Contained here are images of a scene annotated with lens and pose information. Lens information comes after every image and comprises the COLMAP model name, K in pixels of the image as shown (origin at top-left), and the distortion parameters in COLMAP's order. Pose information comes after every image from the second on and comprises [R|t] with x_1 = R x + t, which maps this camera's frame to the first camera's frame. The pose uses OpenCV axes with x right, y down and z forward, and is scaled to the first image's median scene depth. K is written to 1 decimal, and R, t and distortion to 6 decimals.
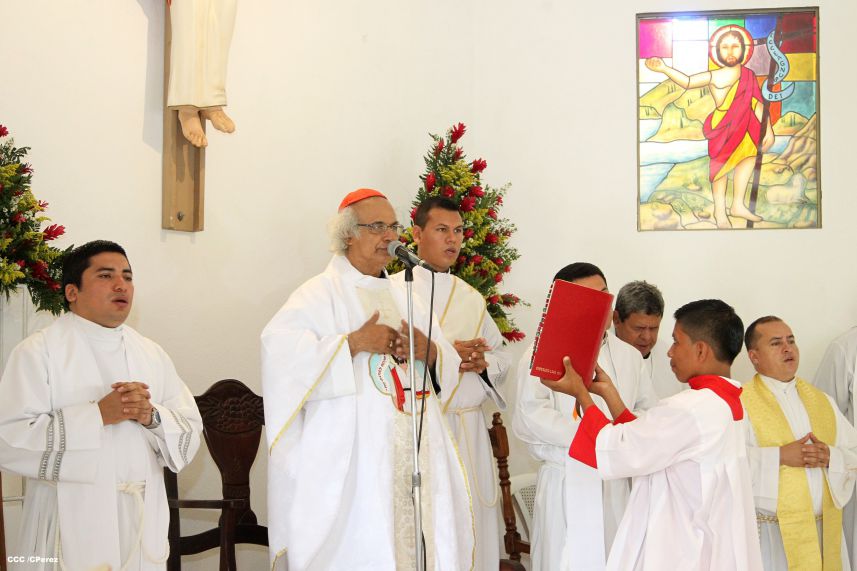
lens RADIAL K [[1534.2, 0, 438.4], [0, 1534.2, 295.3], [0, 0, 1]] dist [0.168267, 0.000000]
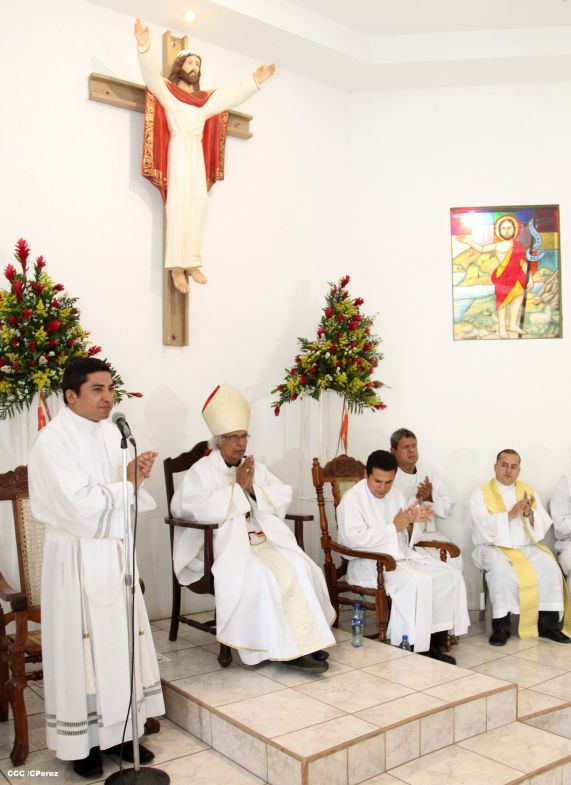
lens RADIAL K [[779.0, 0, 308.6], [0, 779.0, 428.6], [0, 0, 1]] dist [-0.093226, 0.000000]
pose [[0.999899, -0.013429, -0.004667, -0.022191], [0.013772, 0.996421, 0.083404, -0.019114], [0.003530, -0.083460, 0.996505, 0.166454]]
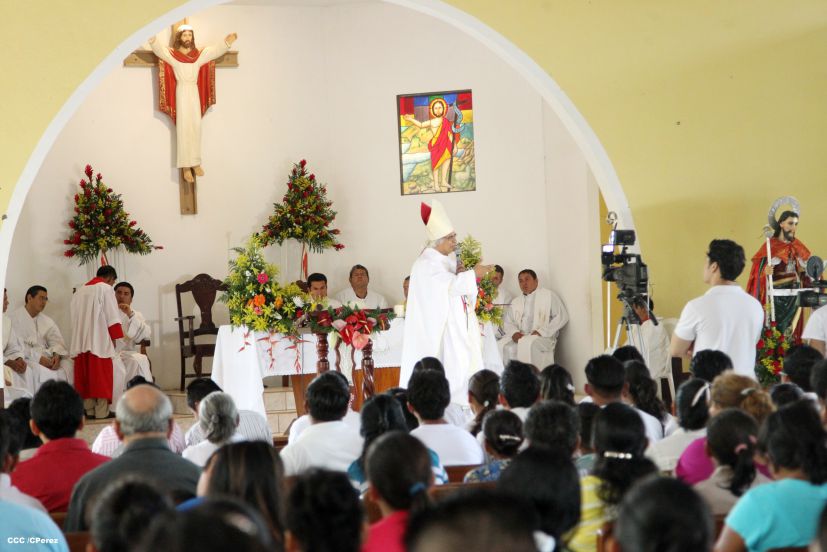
lens RADIAL K [[2976.8, 0, 438.9], [0, 2976.8, 297.1], [0, 0, 1]] dist [0.650819, 0.000000]
pose [[0.958322, -0.044647, -0.282180, 1.378335], [0.068402, 0.994843, 0.074895, -0.212539], [0.277381, -0.091075, 0.956433, -3.078502]]
